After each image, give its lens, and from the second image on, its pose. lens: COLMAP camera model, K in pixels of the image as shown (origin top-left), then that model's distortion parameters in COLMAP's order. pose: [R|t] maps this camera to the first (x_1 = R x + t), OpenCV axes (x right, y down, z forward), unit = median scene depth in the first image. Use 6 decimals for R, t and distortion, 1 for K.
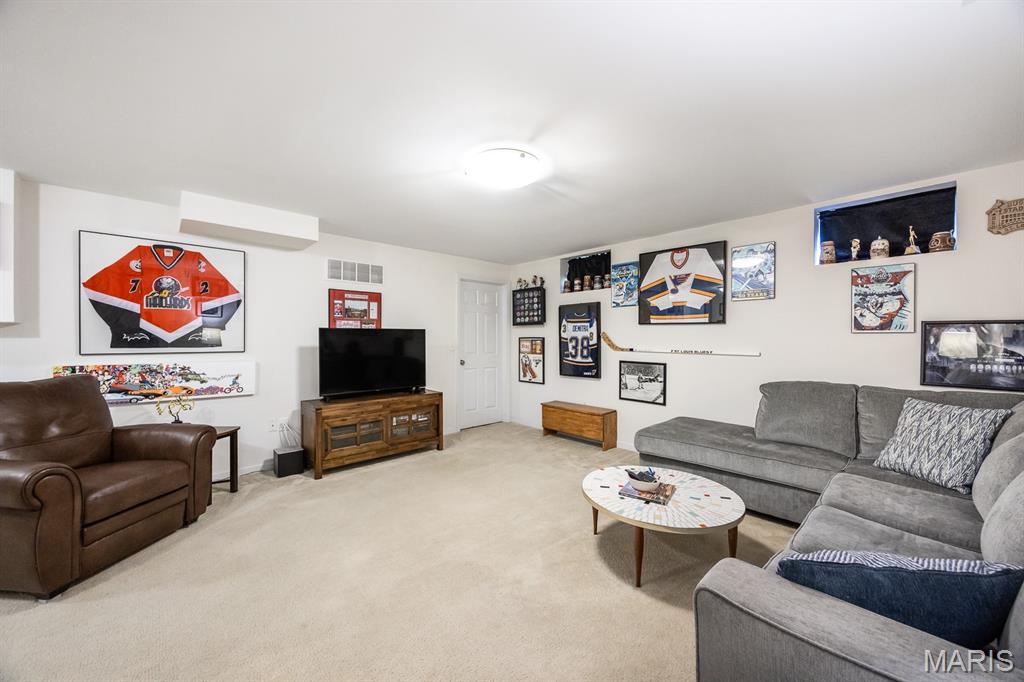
lens RADIAL K [[398.4, 0, 509.7], [0, 398.4, 339.0], [0, 0, 1]] dist [-0.003544, -0.000242]
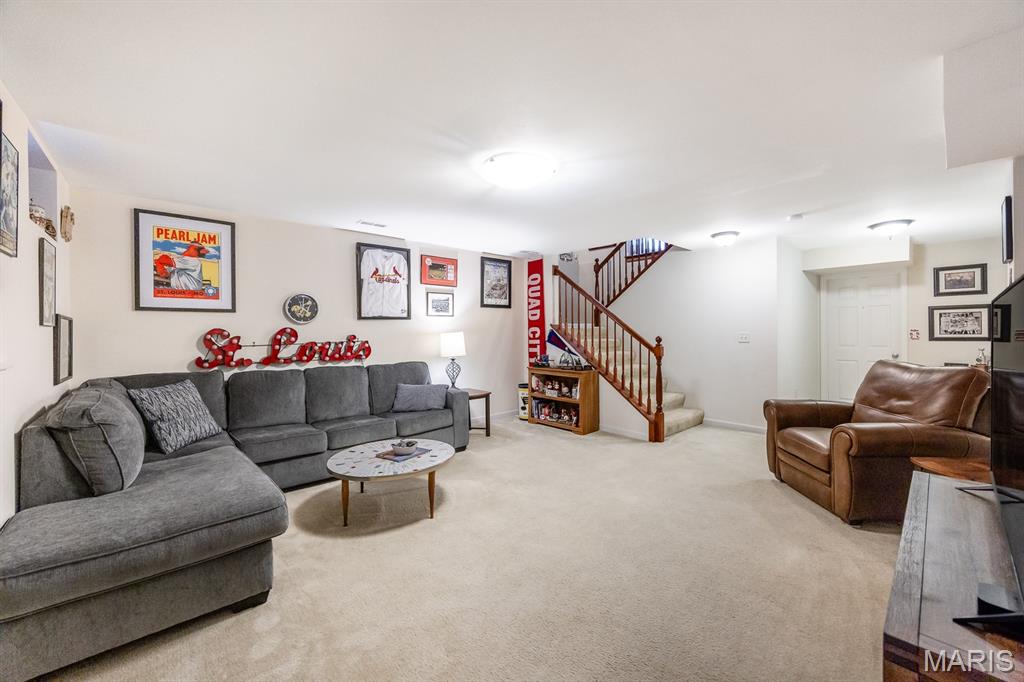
lens RADIAL K [[398.4, 0, 514.9], [0, 398.4, 334.4], [0, 0, 1]] dist [-0.003544, -0.000242]
pose [[-0.999896, 0.001906, 0.014329, -0.018421], [0.001958, 0.999991, 0.003637, 0.004009], [-0.014321, 0.003665, -0.999891, 2.081611]]
